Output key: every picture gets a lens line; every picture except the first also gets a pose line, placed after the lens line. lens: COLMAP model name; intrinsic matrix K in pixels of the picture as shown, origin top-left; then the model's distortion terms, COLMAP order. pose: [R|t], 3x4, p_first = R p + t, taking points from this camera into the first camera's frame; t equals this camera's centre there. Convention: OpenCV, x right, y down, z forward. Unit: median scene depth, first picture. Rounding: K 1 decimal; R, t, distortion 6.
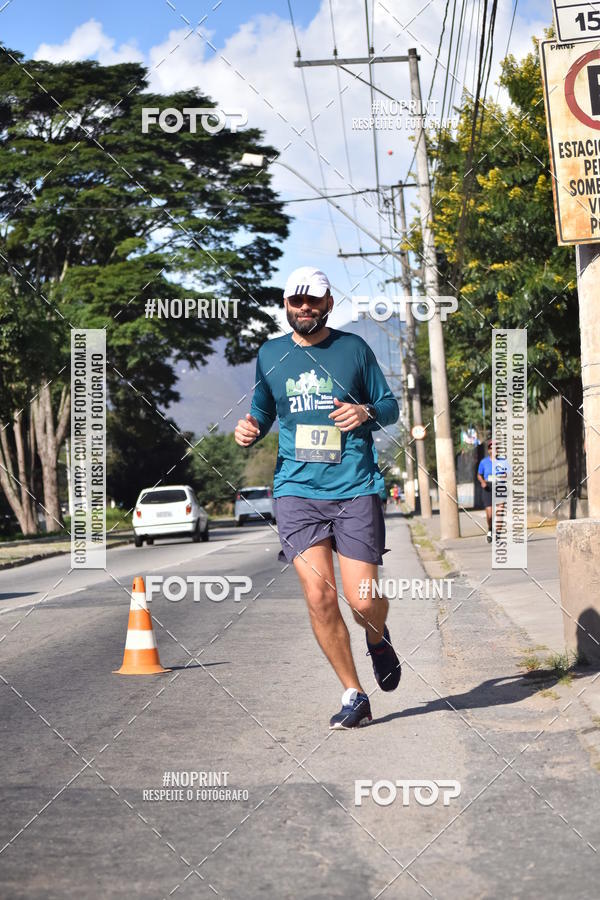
lens RADIAL K [[2393.9, 0, 302.4], [0, 2393.9, 448.3], [0, 0, 1]] dist [-0.096191, -0.733101]
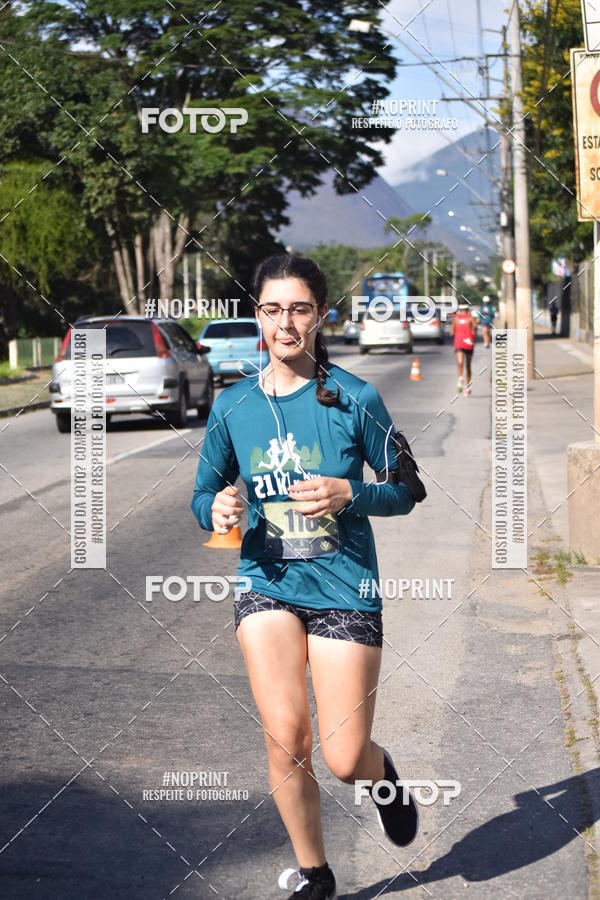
lens RADIAL K [[2491.2, 0, 298.9], [0, 2491.2, 450.9], [0, 0, 1]] dist [-0.171569, -2.735882]
pose [[0.997669, 0.043123, -0.052888, 0.017407], [-0.036782, 0.992625, 0.115512, -0.051366], [0.057479, -0.113298, 0.991897, -0.127777]]
